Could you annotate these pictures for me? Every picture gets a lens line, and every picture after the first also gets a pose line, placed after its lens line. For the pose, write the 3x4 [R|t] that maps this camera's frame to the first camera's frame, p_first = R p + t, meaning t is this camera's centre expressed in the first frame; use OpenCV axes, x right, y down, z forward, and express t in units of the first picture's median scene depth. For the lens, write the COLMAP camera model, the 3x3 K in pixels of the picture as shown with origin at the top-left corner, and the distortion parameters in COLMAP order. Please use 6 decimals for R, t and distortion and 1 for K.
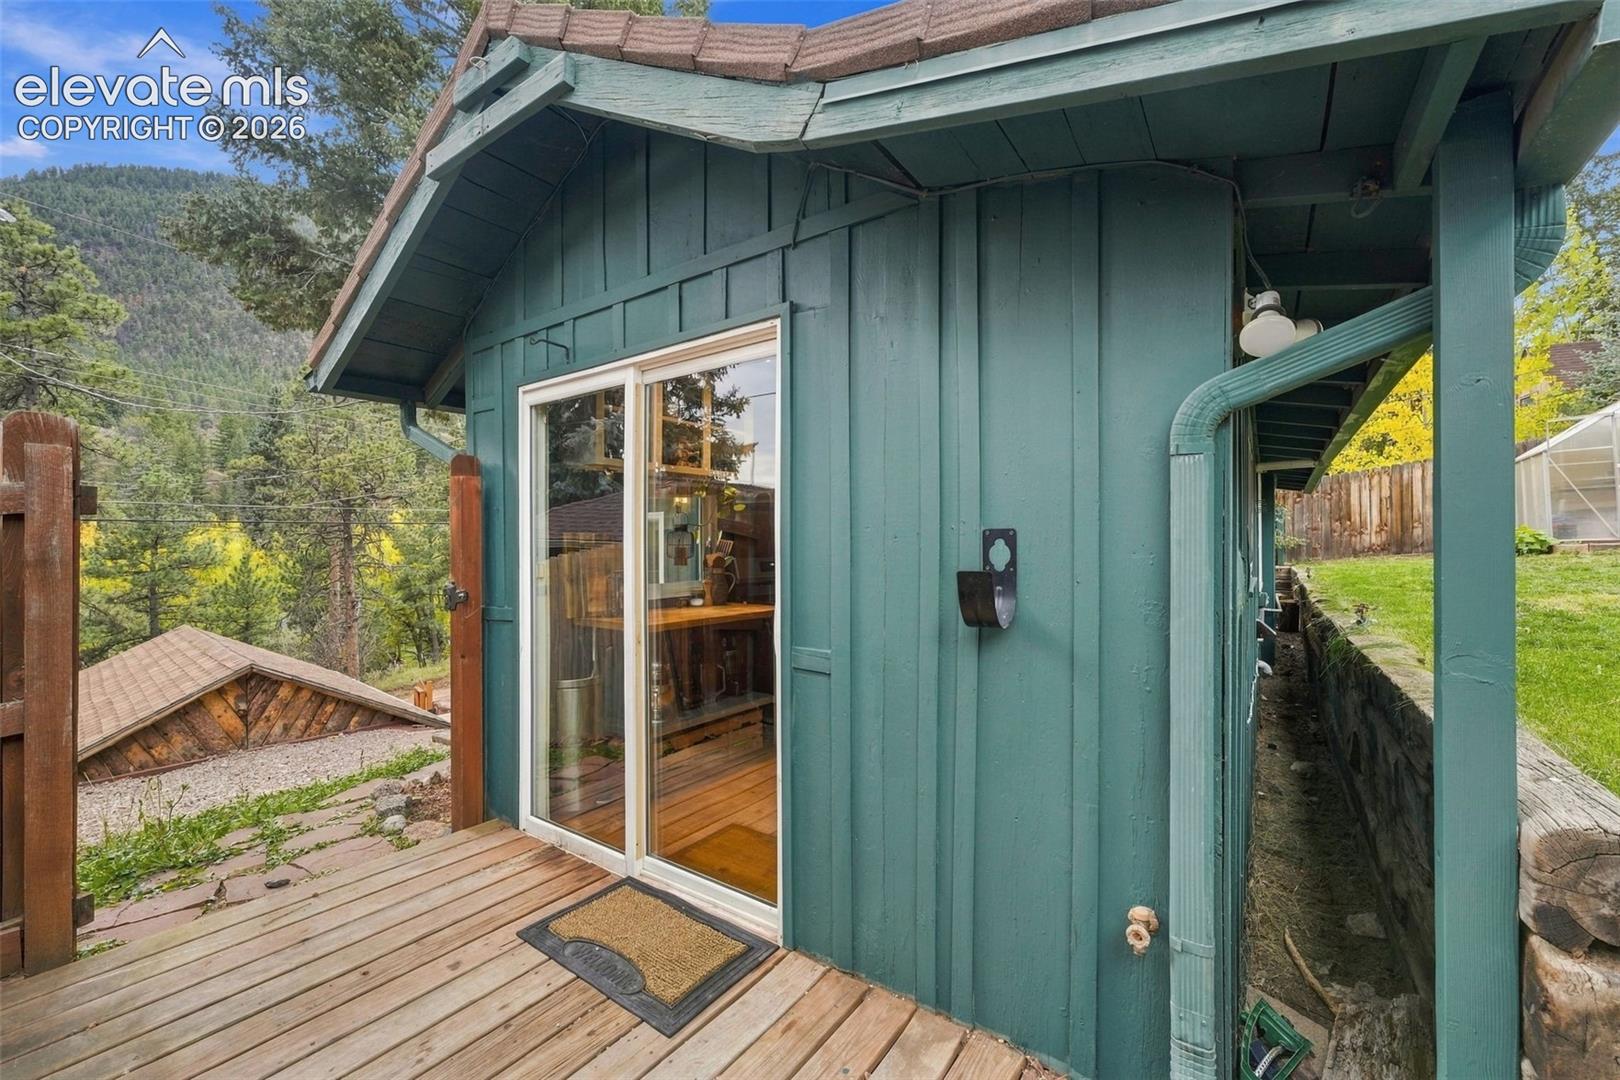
lens RADIAL K [[668.9, 0, 810.0], [0, 668.9, 540.0], [0, 0, 1]] dist [-0.028595, 0.012530]
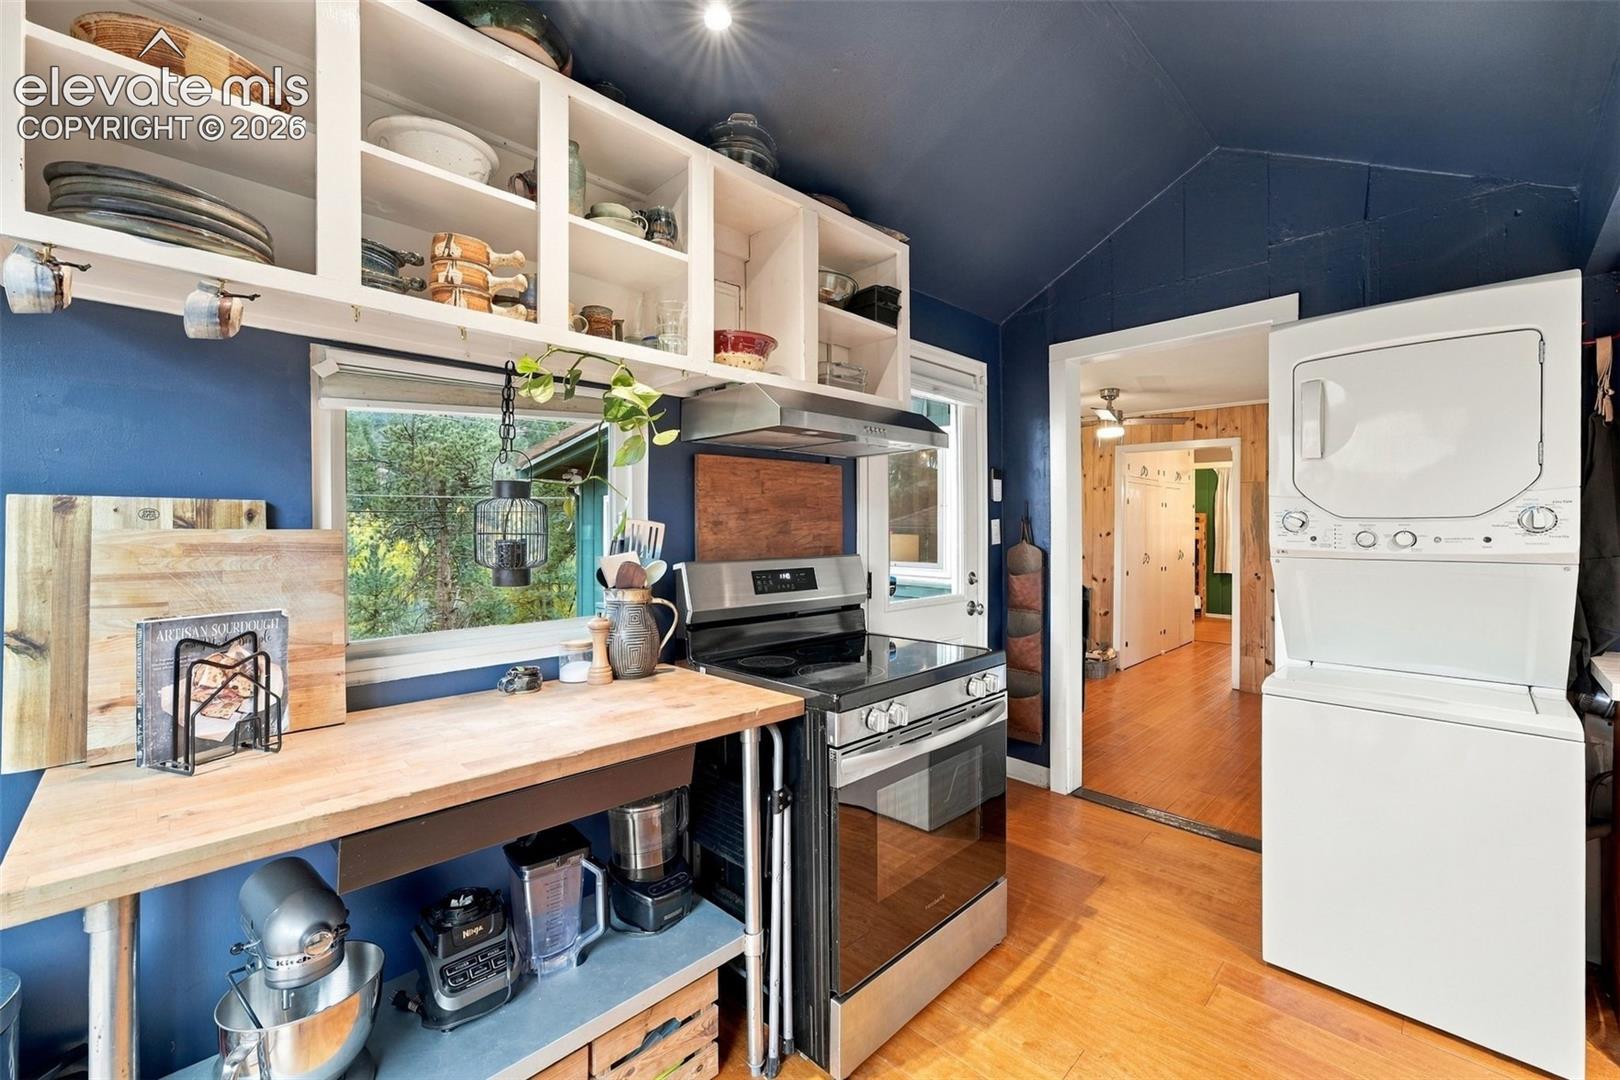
lens RADIAL K [[668.9, 0, 810.0], [0, 668.9, 540.0], [0, 0, 1]] dist [-0.028595, 0.012530]
pose [[0.985454, 0.000311, -0.169944, 0.041479], [0.002154, 0.999895, 0.014322, 0.005611], [0.169930, -0.014480, 0.985350, 0.608817]]
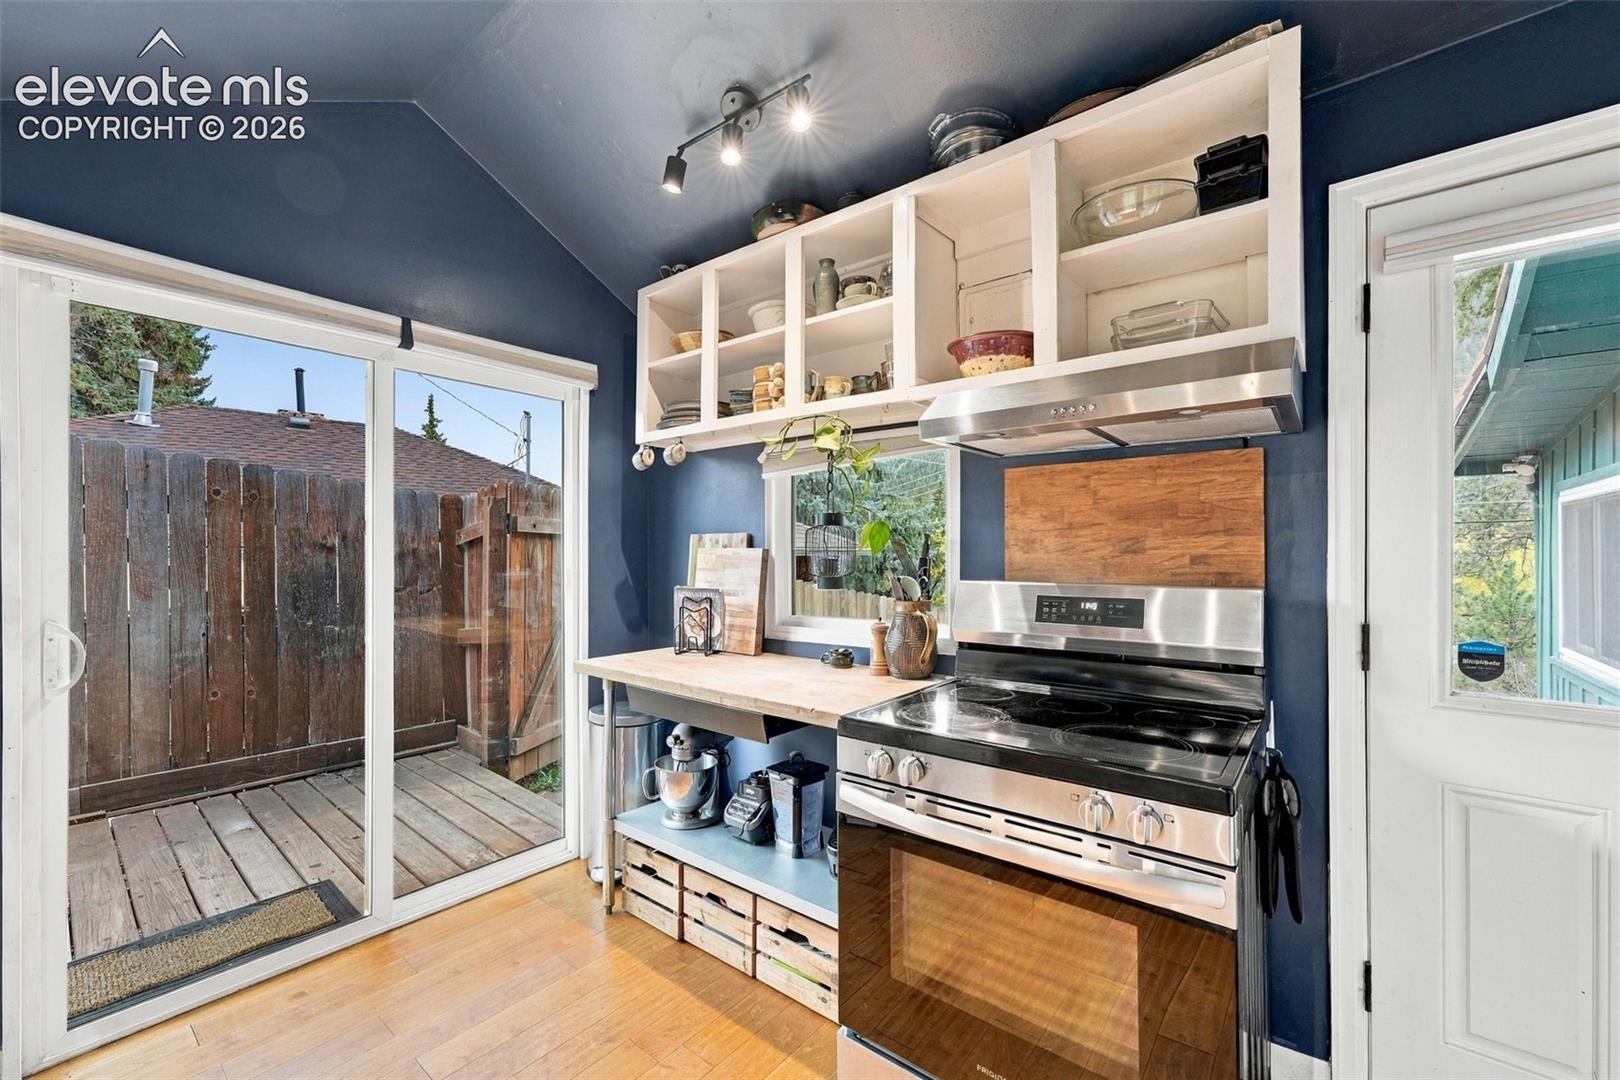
lens RADIAL K [[662.9, 0, 820.2], [0, 662.9, 564.0], [0, 0, 1]] dist [-0.000447, 0.026815]
pose [[-0.025358, 0.024910, -0.999368, 0.371843], [0.001919, 0.999689, 0.024869, 0.004039], [0.999677, -0.001287, -0.025397, 0.986549]]
